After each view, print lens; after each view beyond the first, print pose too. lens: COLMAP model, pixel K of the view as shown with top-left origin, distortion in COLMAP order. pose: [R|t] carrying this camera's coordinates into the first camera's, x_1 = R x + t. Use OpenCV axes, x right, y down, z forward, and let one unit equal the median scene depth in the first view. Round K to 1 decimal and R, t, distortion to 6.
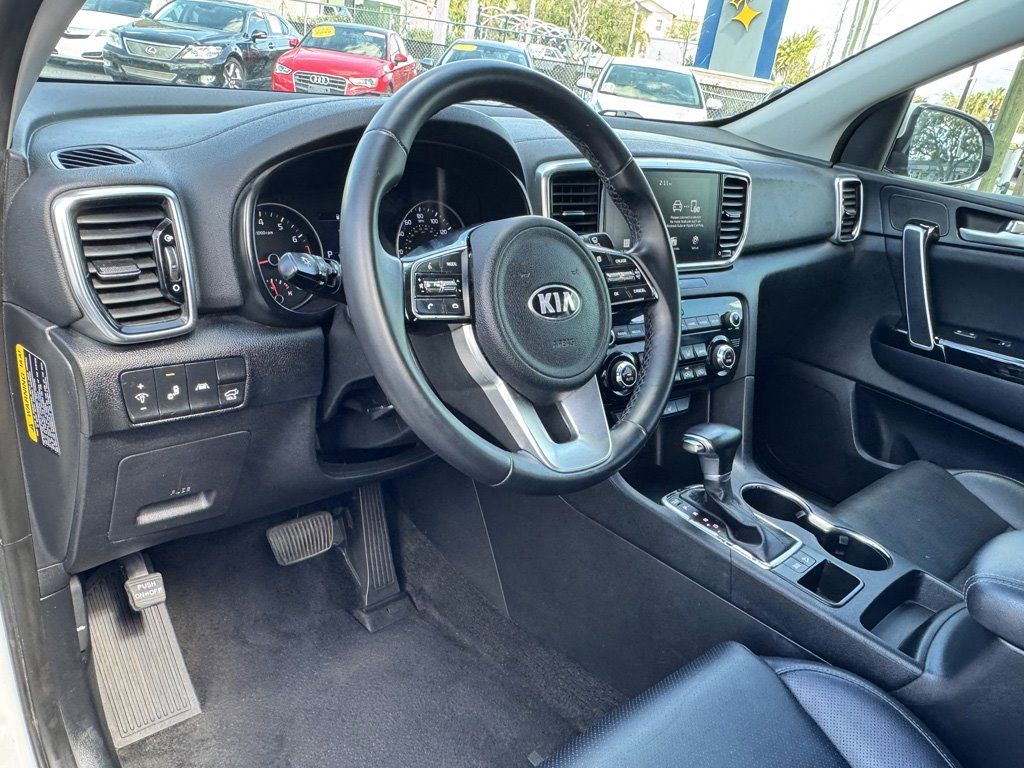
lens RADIAL K [[770.3, 0, 540.9], [0, 770.3, 400.9], [0, 0, 1]] dist [0.006722, 0.001094]
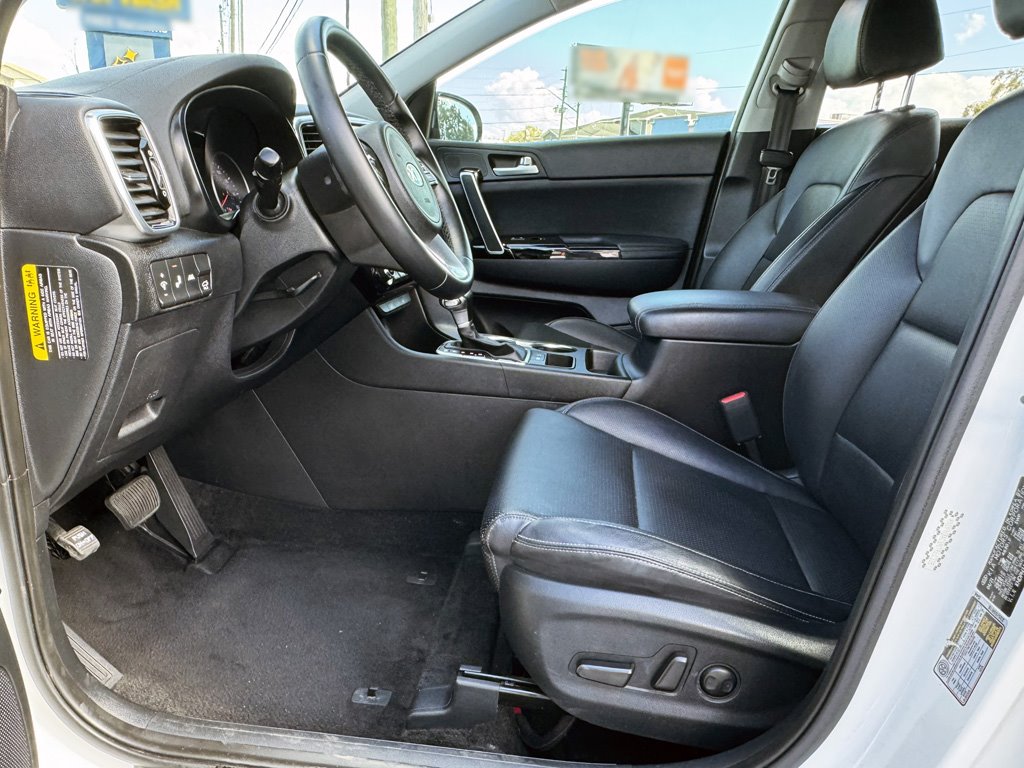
lens RADIAL K [[744.7, 0, 491.6], [0, 744.7, 384.7], [0, 0, 1]] dist [0.007850, -0.001701]
pose [[0.775013, -0.277853, 0.567585, -0.648693], [0.319752, 0.947115, 0.027039, 0.215586], [-0.545081, 0.160531, 0.822871, -0.162085]]
